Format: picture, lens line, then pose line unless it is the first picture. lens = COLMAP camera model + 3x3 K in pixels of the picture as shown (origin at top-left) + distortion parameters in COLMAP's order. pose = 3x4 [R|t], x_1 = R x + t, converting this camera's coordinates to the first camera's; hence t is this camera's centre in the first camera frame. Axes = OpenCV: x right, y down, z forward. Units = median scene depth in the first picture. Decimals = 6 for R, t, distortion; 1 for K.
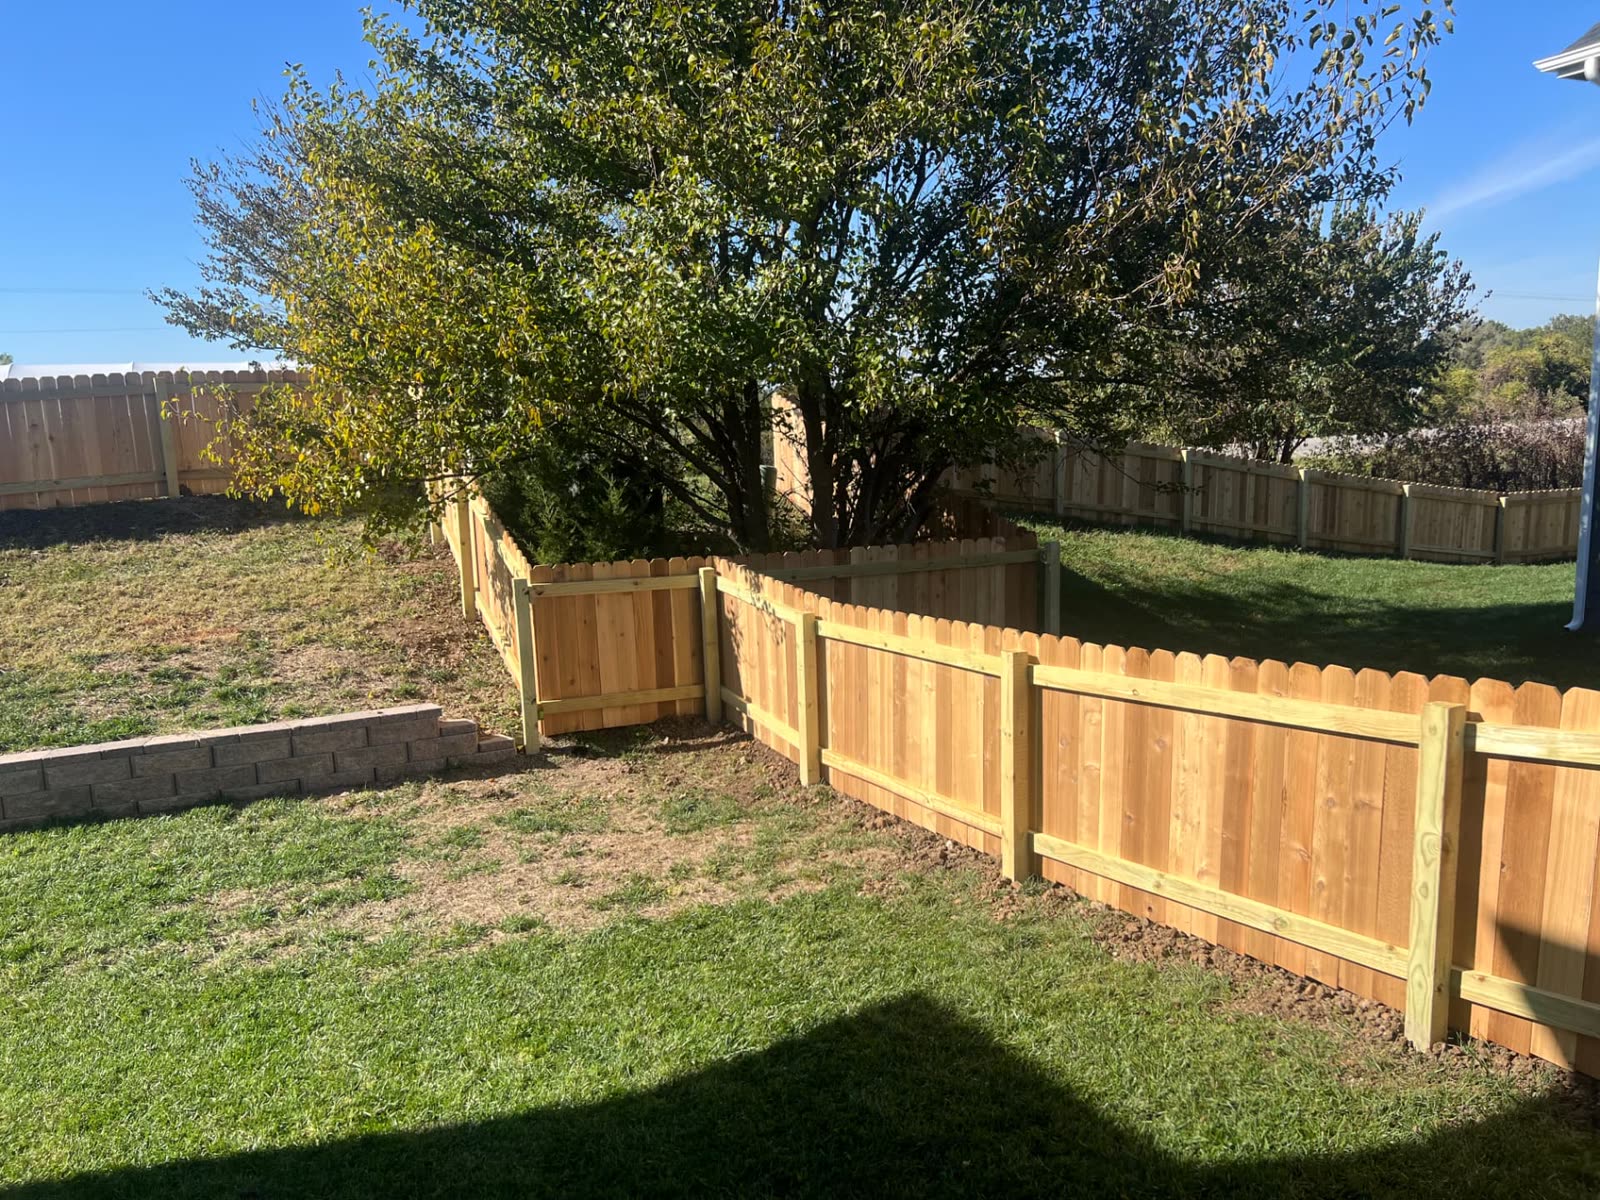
lens RADIAL K [[1207.3, 0, 794.2], [0, 1207.3, 597.8], [0, 0, 1]] dist [0.040151, -0.036408]
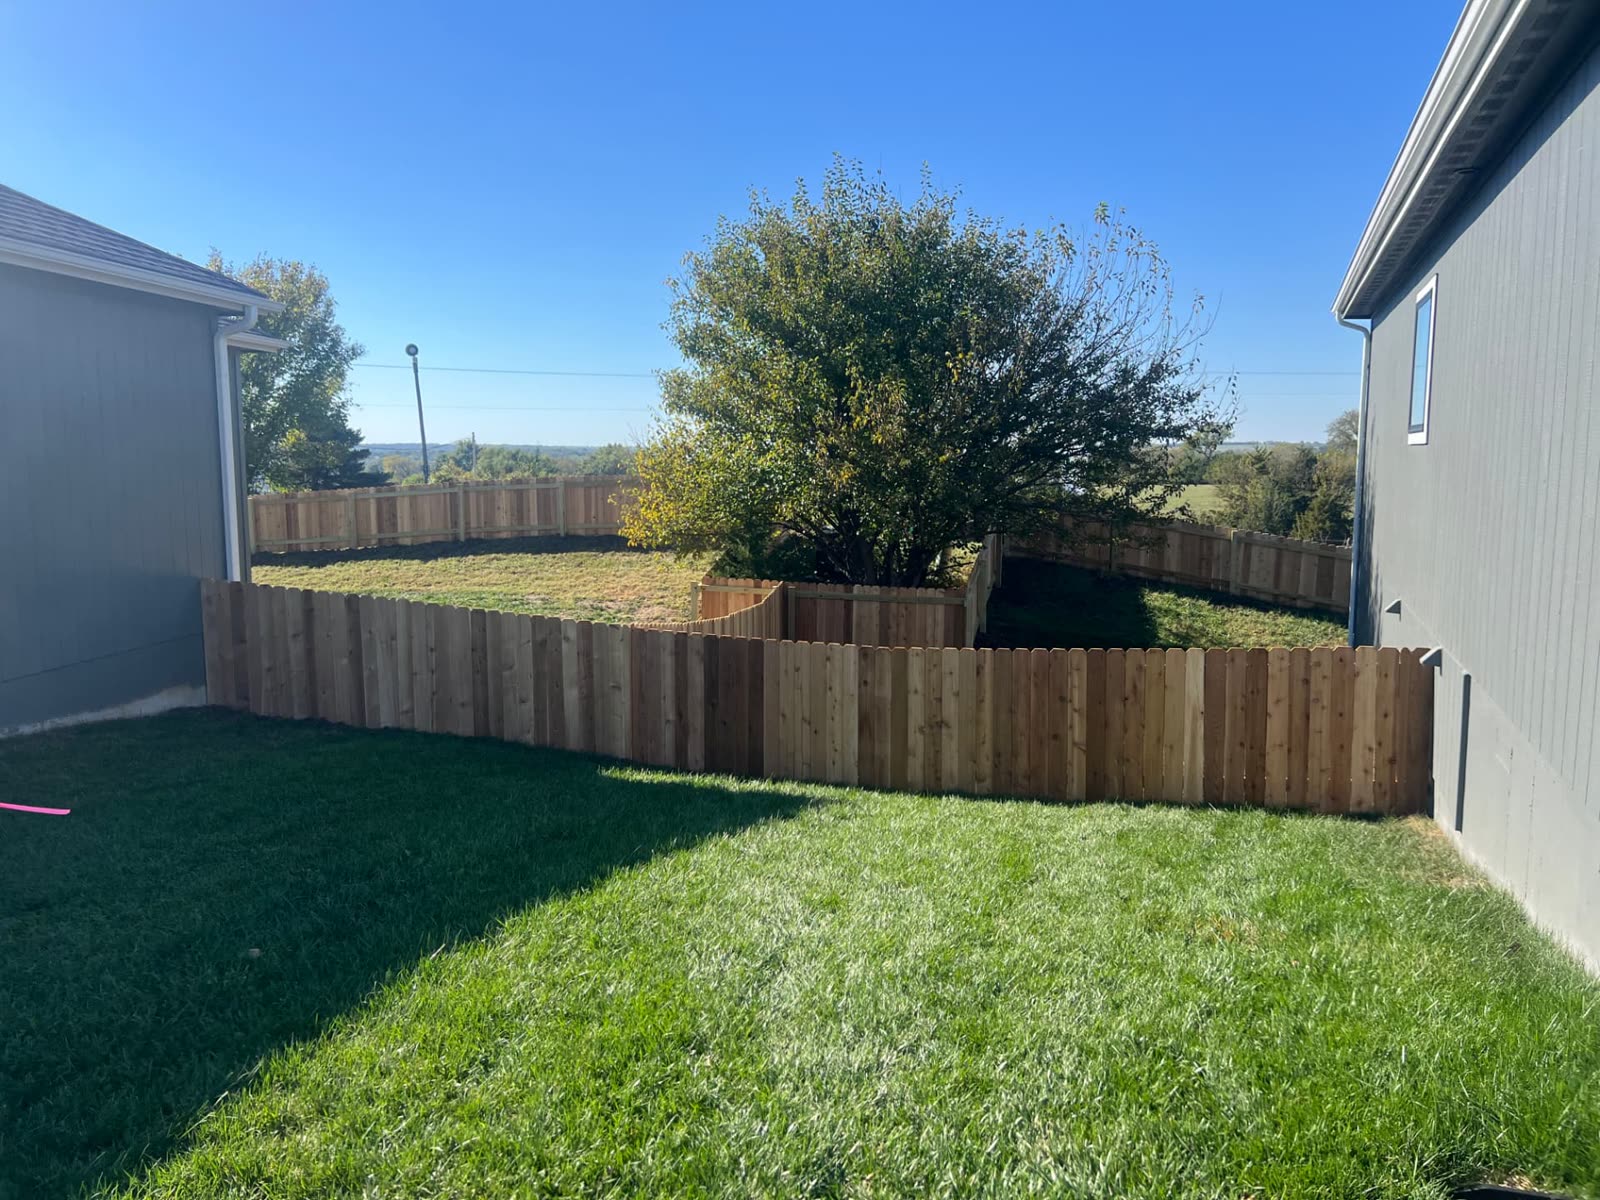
lens RADIAL K [[1207.3, 0, 808.5], [0, 1207.3, 594.4], [0, 0, 1]] dist [0.040151, -0.036408]
pose [[0.785224, 0.103073, -0.610573, 1.047228], [-0.126616, 0.991941, 0.004620, -0.023474], [0.606129, 0.073681, 0.791947, -0.517322]]
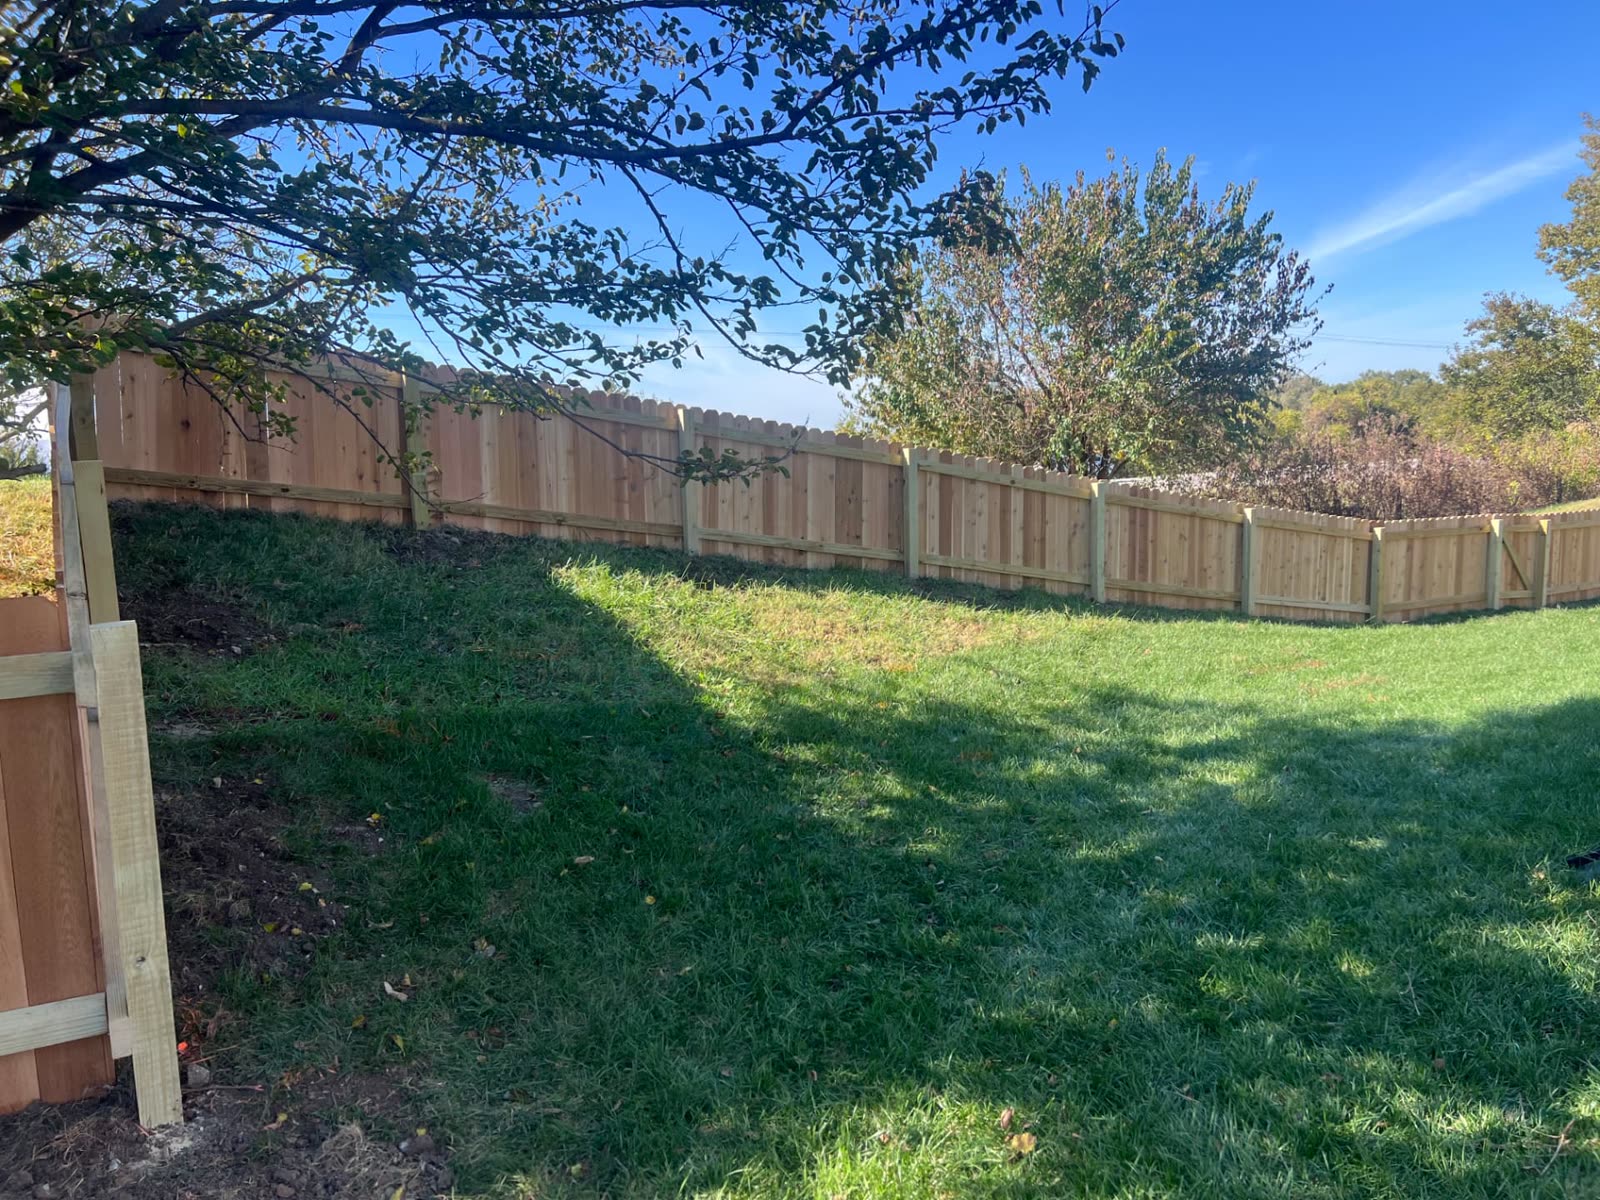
lens RADIAL K [[1207.3, 0, 808.6], [0, 1207.3, 601.3], [0, 0, 1]] dist [0.040151, -0.036408]
pose [[0.991984, -0.009404, 0.126015, 0.317841], [0.014014, 0.999262, -0.035752, -0.037149], [-0.125586, 0.037232, 0.991384, 0.660240]]
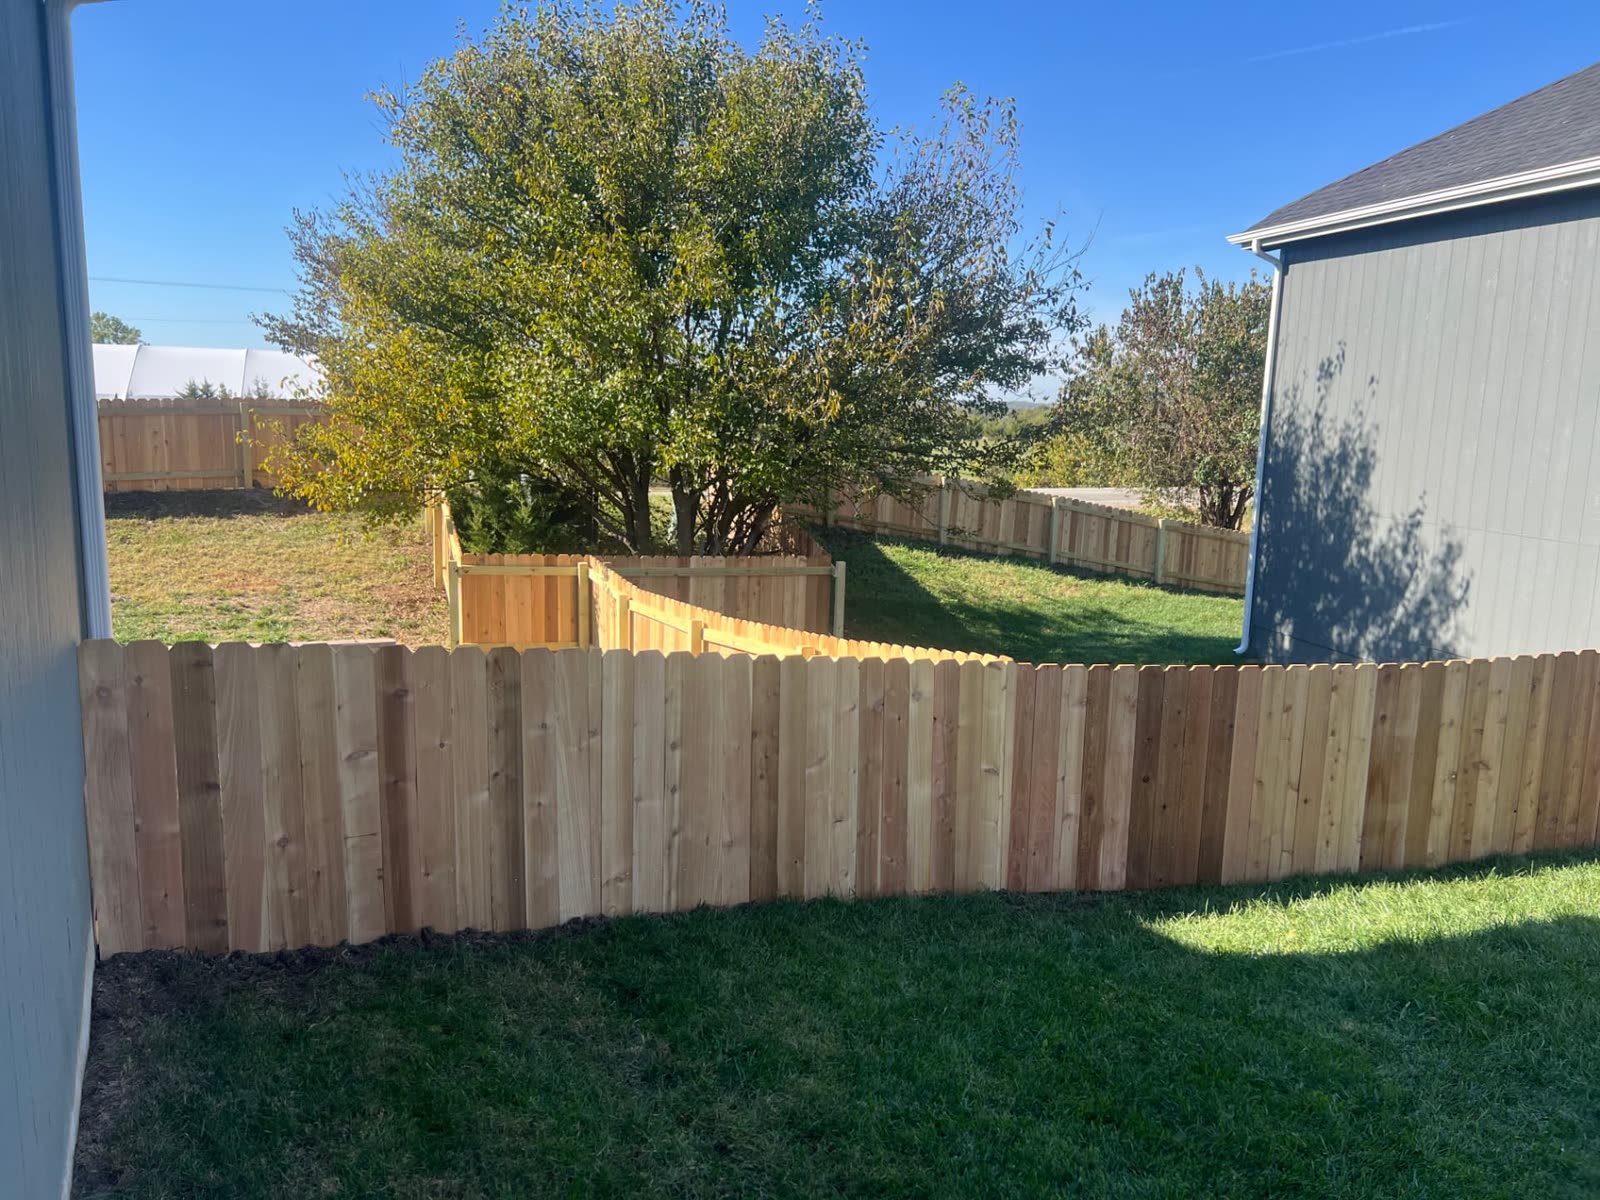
lens RADIAL K [[1207.3, 0, 793.1], [0, 1207.3, 600.5], [0, 0, 1]] dist [0.040151, -0.036408]
pose [[0.995288, 0.069453, -0.067656, 0.243612], [-0.069741, 0.997563, -0.001907, 0.005193], [0.067358, 0.006617, 0.997707, -0.392592]]
